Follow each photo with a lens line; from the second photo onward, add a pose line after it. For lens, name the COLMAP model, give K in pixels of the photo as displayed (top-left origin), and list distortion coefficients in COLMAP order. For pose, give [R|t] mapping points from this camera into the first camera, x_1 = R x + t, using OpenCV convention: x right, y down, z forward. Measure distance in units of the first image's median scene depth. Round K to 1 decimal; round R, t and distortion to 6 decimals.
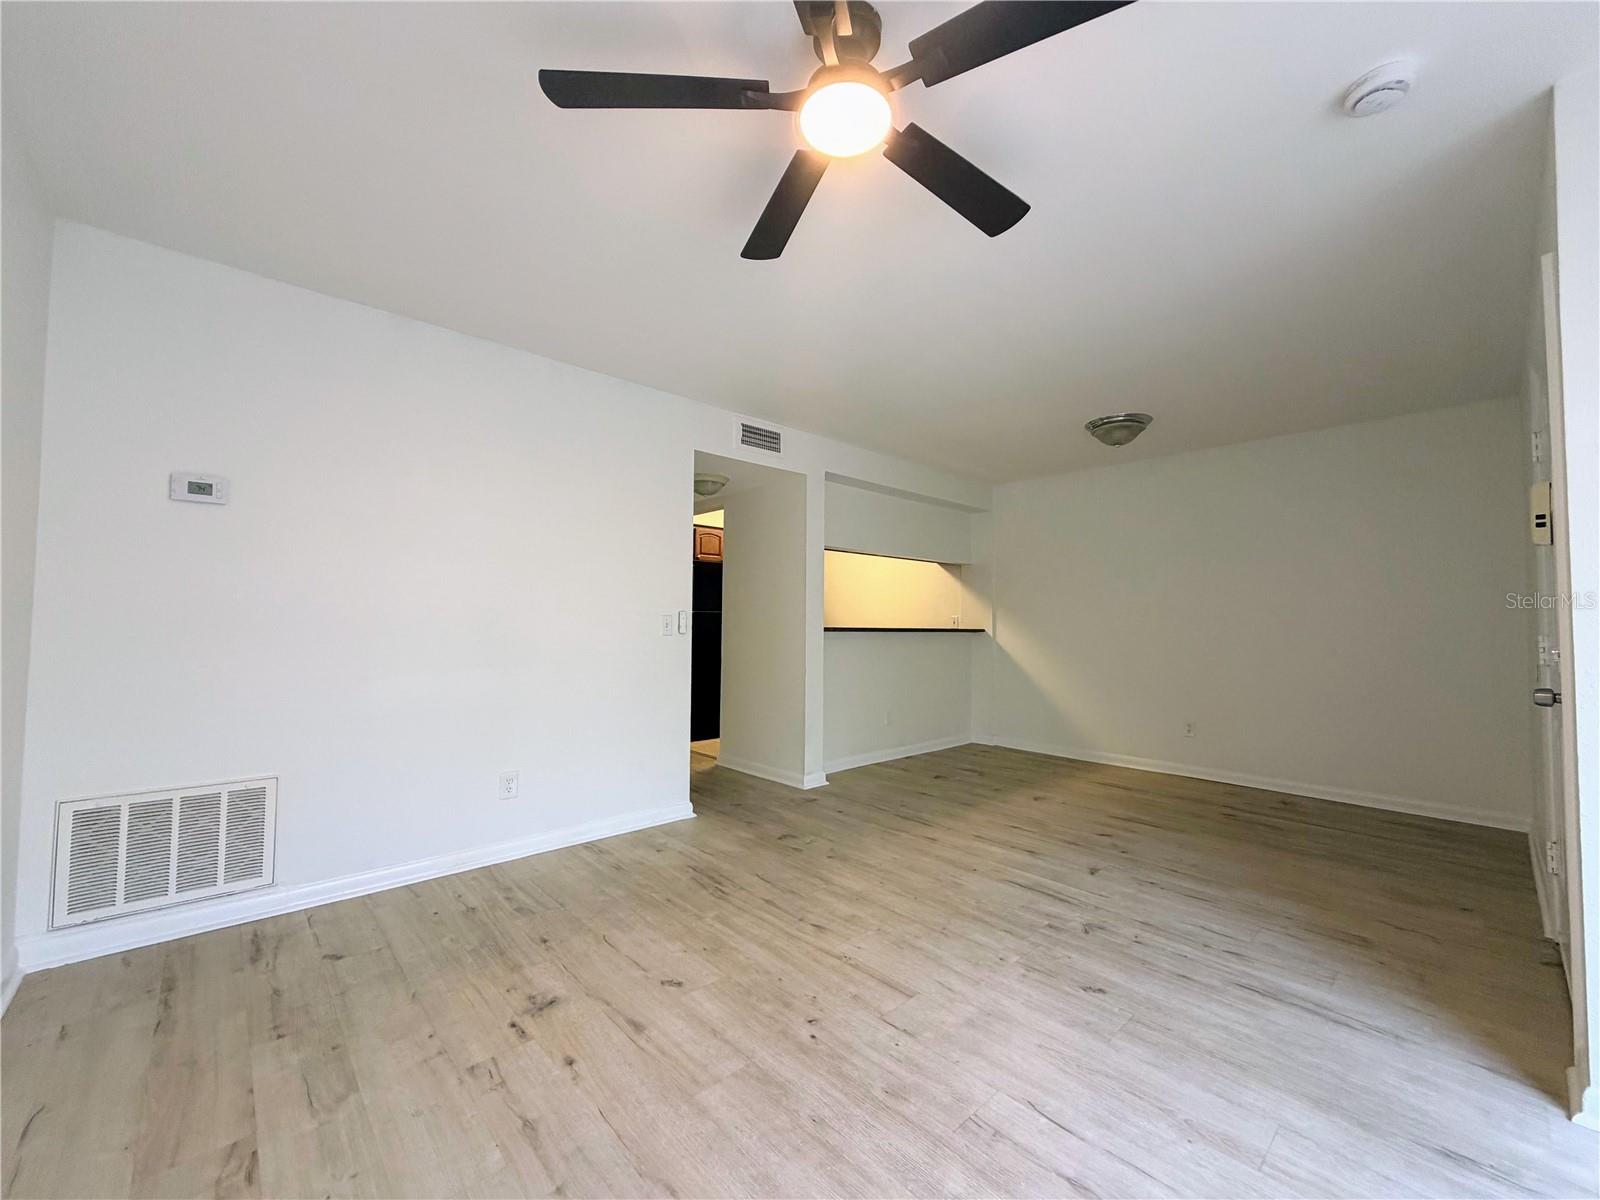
lens RADIAL K [[636.7, 0, 796.6], [0, 636.7, 600.2], [0, 0, 1]] dist [-0.000933, 0.000512]
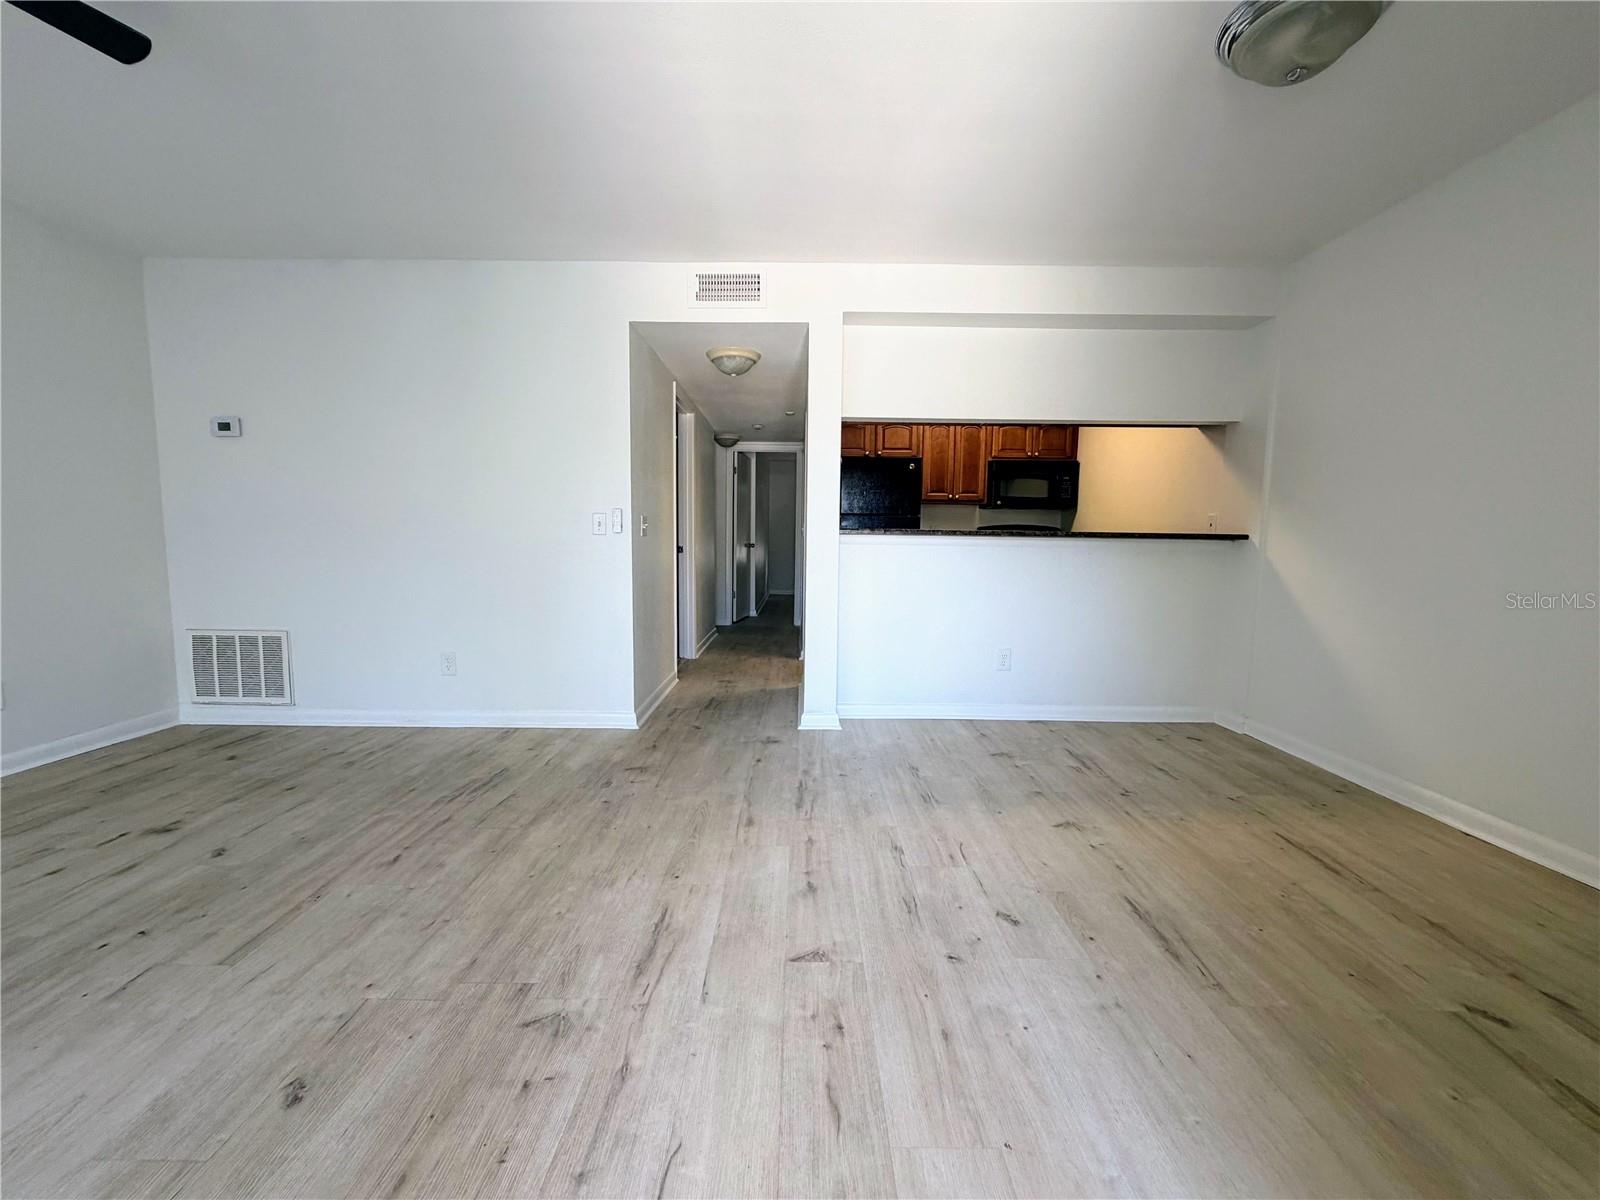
lens RADIAL K [[636.7, 0, 796.6], [0, 636.7, 600.2], [0, 0, 1]] dist [-0.000933, 0.000512]
pose [[0.734632, 0.063323, -0.675505, 0.927777], [0.021588, 0.992949, 0.116558, 0.068719], [0.678123, -0.100209, 0.728085, 0.722683]]
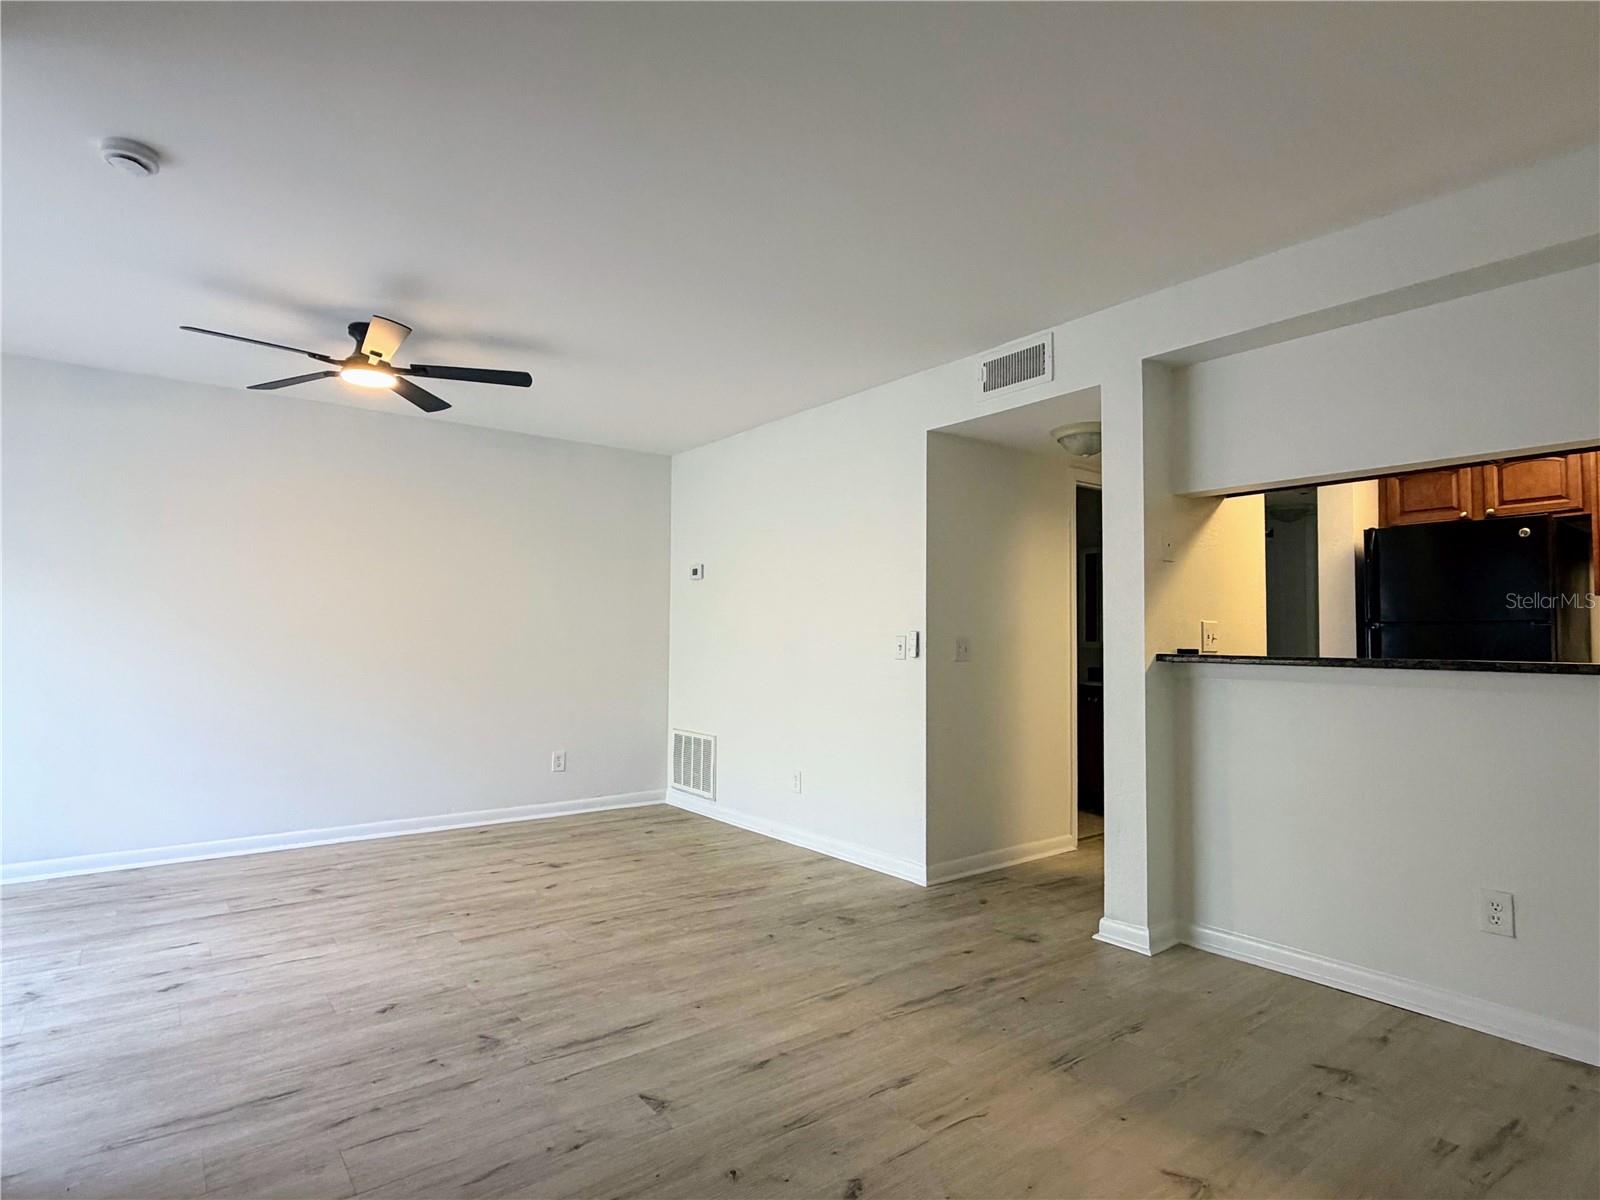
lens RADIAL K [[848.9, 0, 796.7], [0, 848.9, 605.0], [0, 0, 1]] dist [-0.001142, 0.000294]
pose [[-0.086835, -0.051391, -0.994896, 1.367849], [0.028357, 0.998136, -0.054034, 0.057404], [0.995819, -0.032904, -0.085216, 1.374596]]
